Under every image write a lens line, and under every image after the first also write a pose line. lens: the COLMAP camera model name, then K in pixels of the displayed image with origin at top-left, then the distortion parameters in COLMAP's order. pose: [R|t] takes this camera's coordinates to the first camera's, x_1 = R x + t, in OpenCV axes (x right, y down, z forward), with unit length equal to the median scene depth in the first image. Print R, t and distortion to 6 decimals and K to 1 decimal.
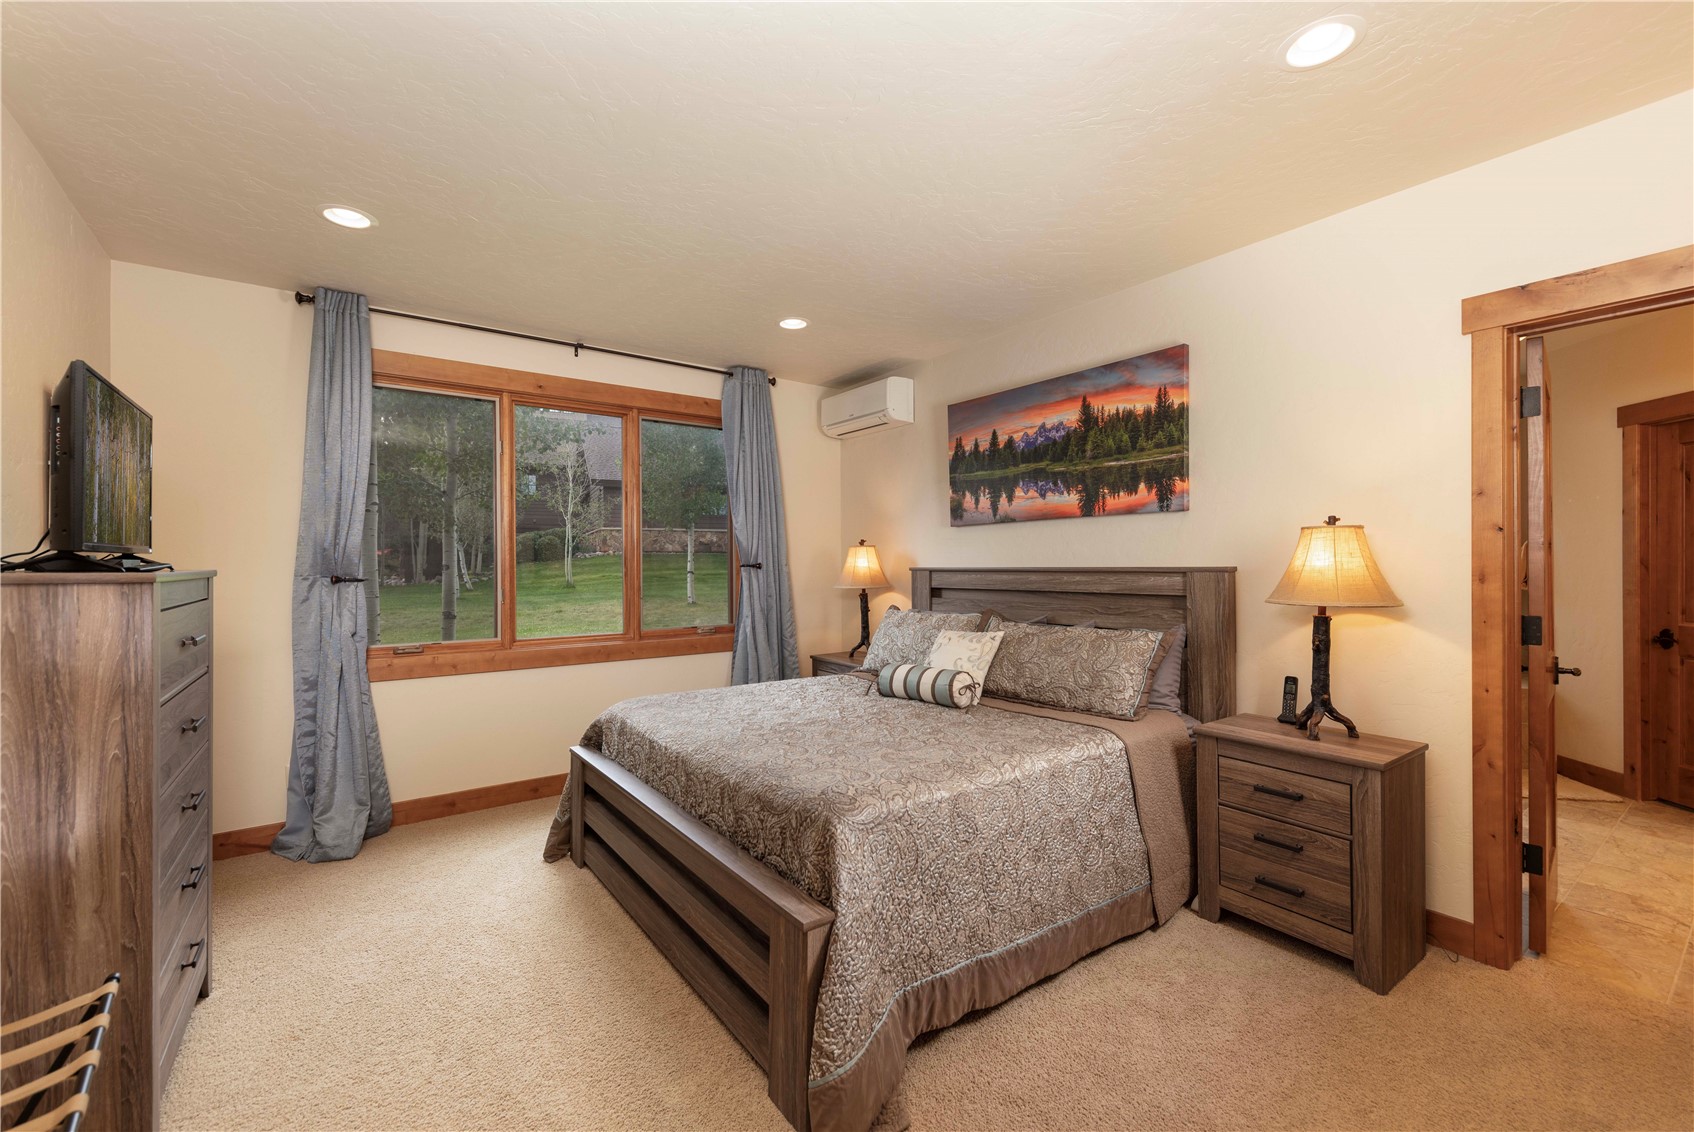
lens RADIAL K [[695.1, 0, 849.6], [0, 695.1, 563.1], [0, 0, 1]] dist [-0.001609, 0.000160]
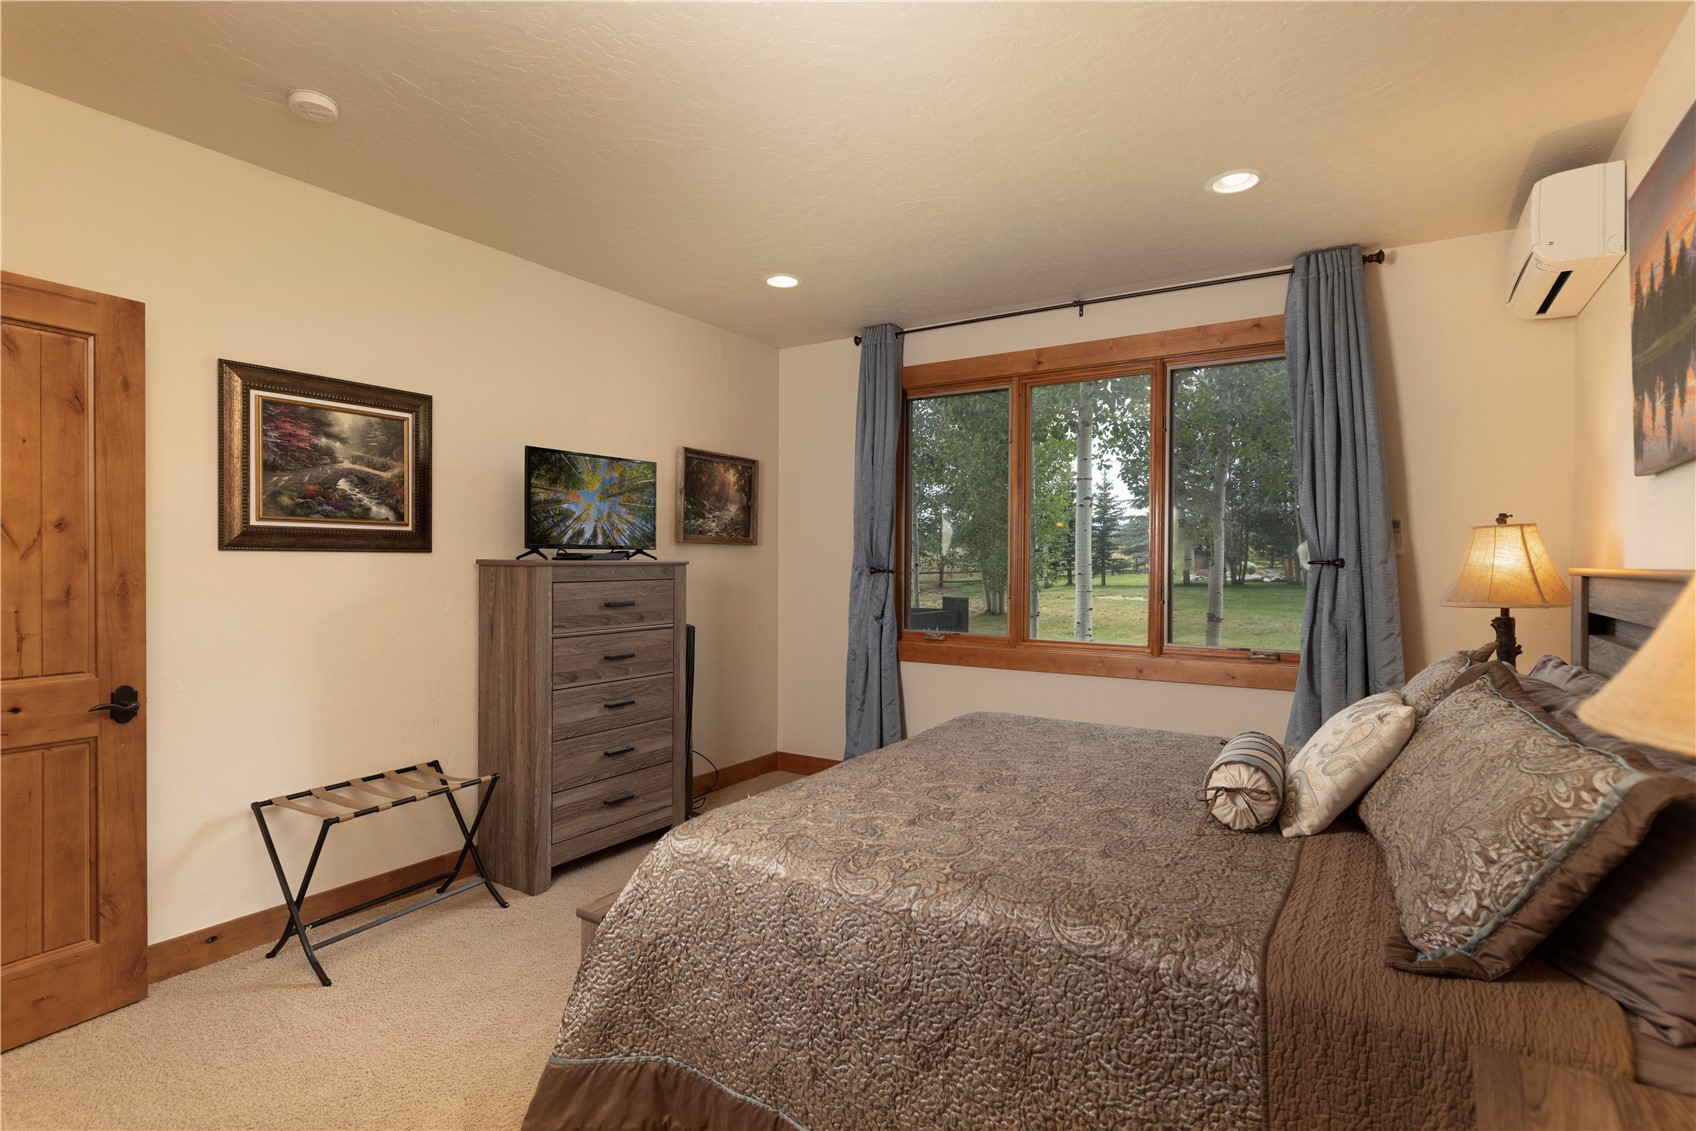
lens RADIAL K [[839.1, 0, 846.0], [0, 839.1, 563.7], [0, 0, 1]] dist [0.000493, -0.000735]
pose [[0.359369, 0.010261, -0.933139, 0.474317], [-0.004259, 0.999947, 0.009356, -0.000358], [0.933186, 0.000612, 0.359393, 0.358584]]
